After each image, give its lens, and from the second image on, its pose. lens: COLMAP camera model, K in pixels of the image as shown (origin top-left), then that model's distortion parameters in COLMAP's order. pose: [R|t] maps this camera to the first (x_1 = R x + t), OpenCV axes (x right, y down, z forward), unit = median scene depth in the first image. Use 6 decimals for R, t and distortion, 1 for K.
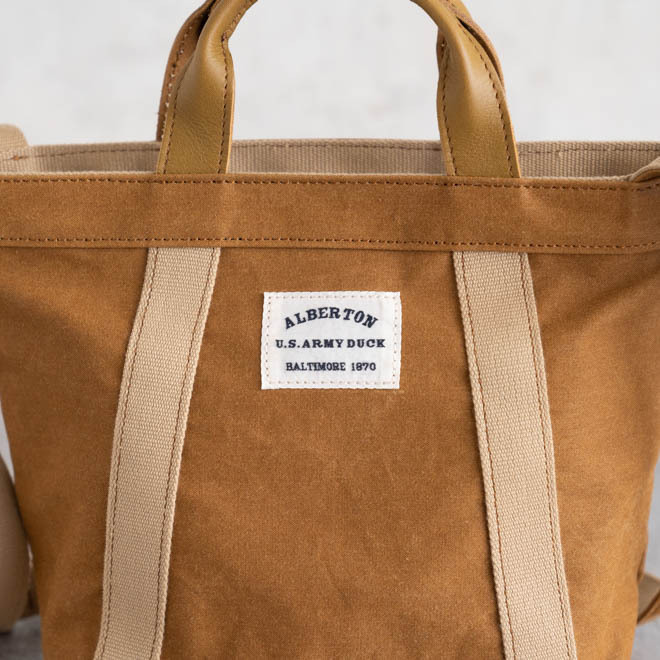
lens RADIAL K [[1695.6, 0, 306.9], [0, 1695.6, 325.4], [0, 0, 1]] dist [0.220066, 0.000000]
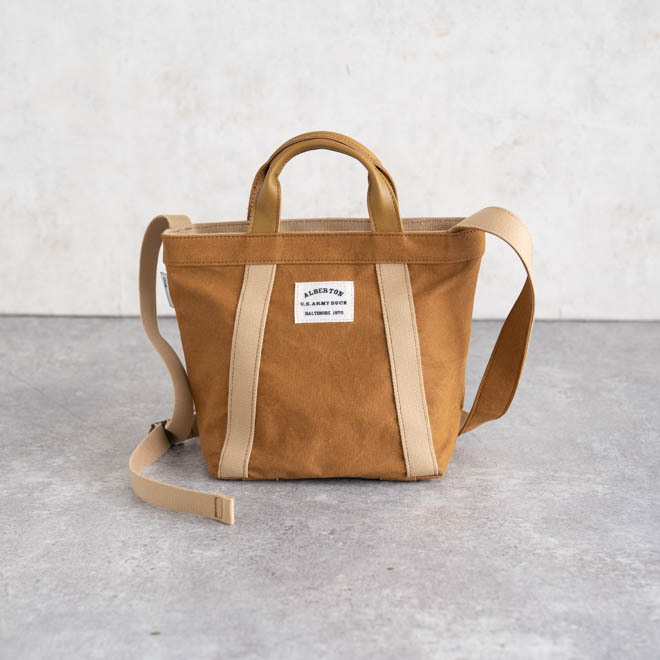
lens RADIAL K [[1278.8, 0, 327.5], [0, 1278.8, 330.4], [0, 0, 1]] dist [0.137153, 0.000000]
pose [[0.999850, -0.016669, 0.004681, 0.009788], [0.016897, 0.998400, -0.053954, 0.141794], [-0.003774, 0.054025, 0.998532, -0.754321]]
